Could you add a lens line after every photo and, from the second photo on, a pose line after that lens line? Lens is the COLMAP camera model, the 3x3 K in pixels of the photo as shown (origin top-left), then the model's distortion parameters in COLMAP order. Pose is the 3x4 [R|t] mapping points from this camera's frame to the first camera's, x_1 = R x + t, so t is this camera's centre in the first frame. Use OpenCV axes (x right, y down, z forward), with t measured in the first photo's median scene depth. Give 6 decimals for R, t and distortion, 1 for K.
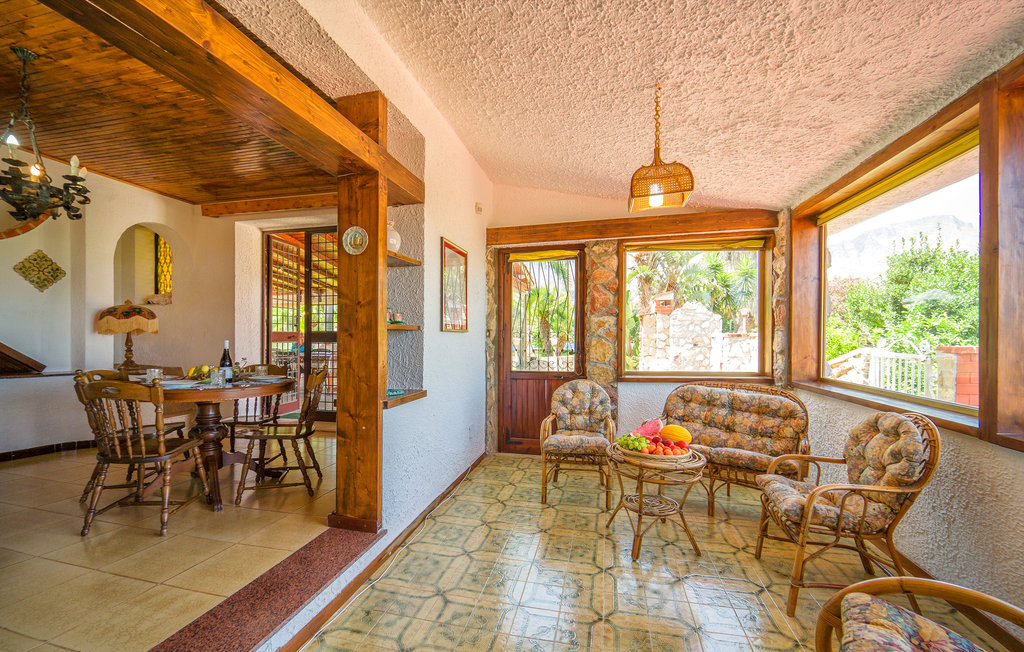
lens RADIAL K [[426.7, 0, 512.0], [0, 426.7, 326.0], [0, 0, 1]] dist [-0.000251, -0.000227]
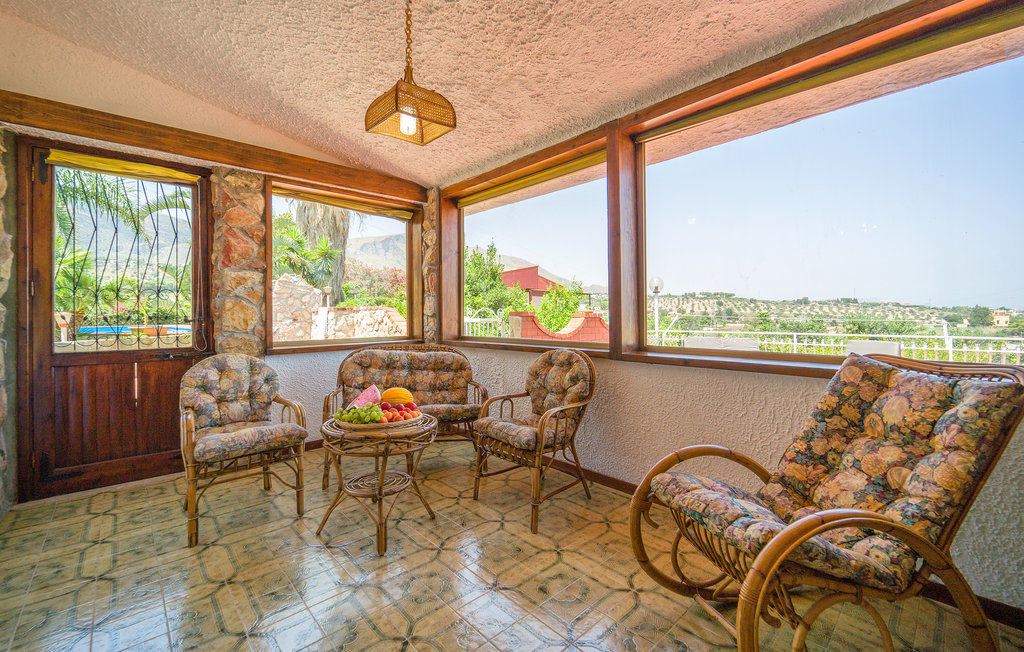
lens RADIAL K [[422.2, 0, 510.6], [0, 422.2, 309.5], [0, 0, 1]] dist [0.007891, -0.000037]
pose [[0.568518, 0.014974, 0.822535, -0.157996], [-0.016644, 0.999839, -0.006698, 0.050887], [-0.822503, -0.009882, 0.568675, 0.216085]]
